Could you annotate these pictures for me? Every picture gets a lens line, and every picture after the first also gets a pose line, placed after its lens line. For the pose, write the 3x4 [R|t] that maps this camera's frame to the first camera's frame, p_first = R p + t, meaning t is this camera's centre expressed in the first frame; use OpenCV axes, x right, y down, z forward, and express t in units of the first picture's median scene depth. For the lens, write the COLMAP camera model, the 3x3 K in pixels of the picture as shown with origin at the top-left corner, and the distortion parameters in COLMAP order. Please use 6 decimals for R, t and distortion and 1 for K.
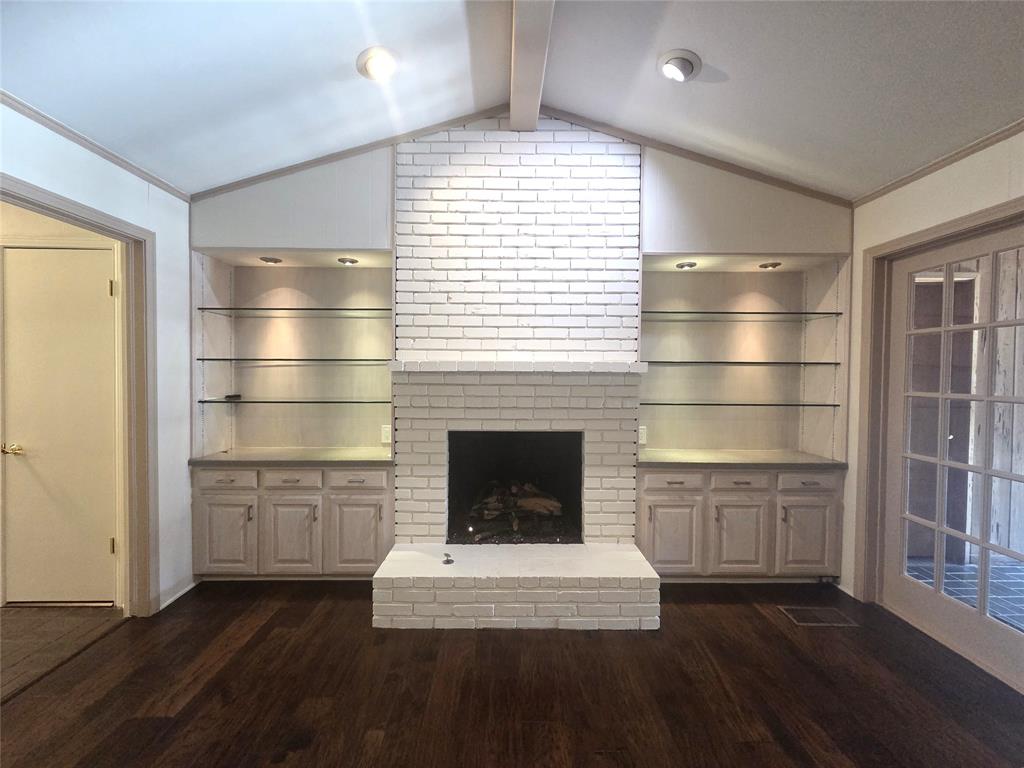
lens RADIAL K [[418.7, 0, 512.1], [0, 418.7, 379.5], [0, 0, 1]] dist [-0.005975, -0.000329]
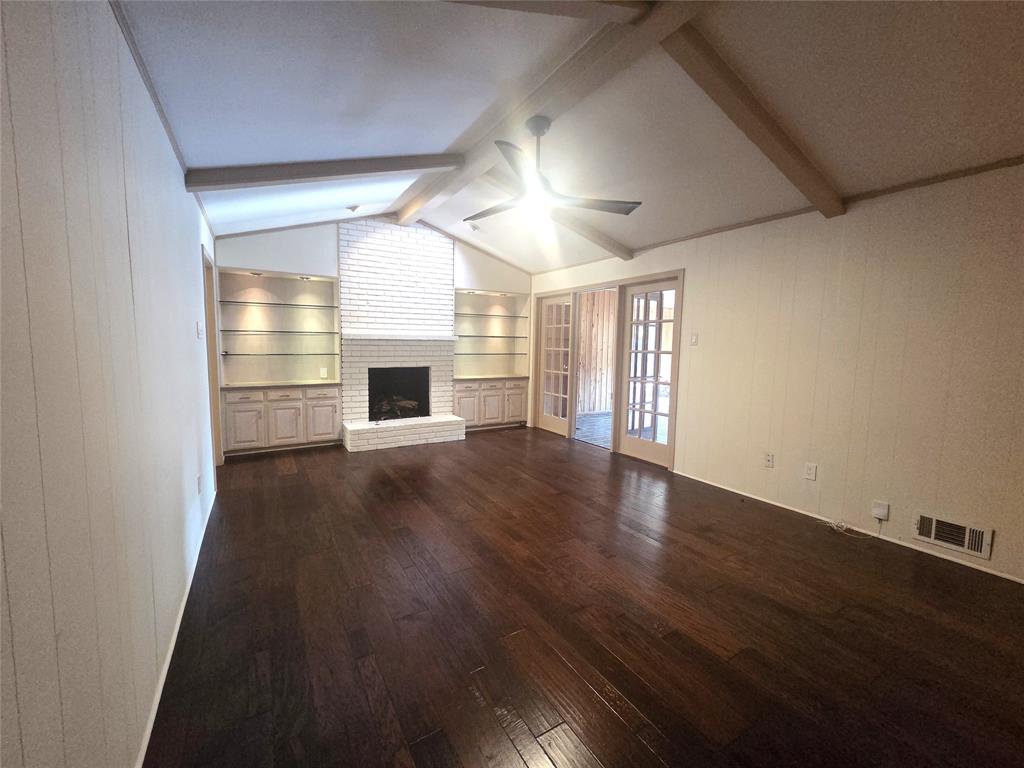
lens RADIAL K [[418.7, 0, 508.6], [0, 418.7, 380.4], [0, 0, 1]] dist [-0.005975, -0.000329]
pose [[0.859553, -0.040660, 0.509426, -0.616372], [-0.001721, 0.996594, 0.082447, 0.013364], [-0.511043, -0.071744, 0.856556, -1.139714]]
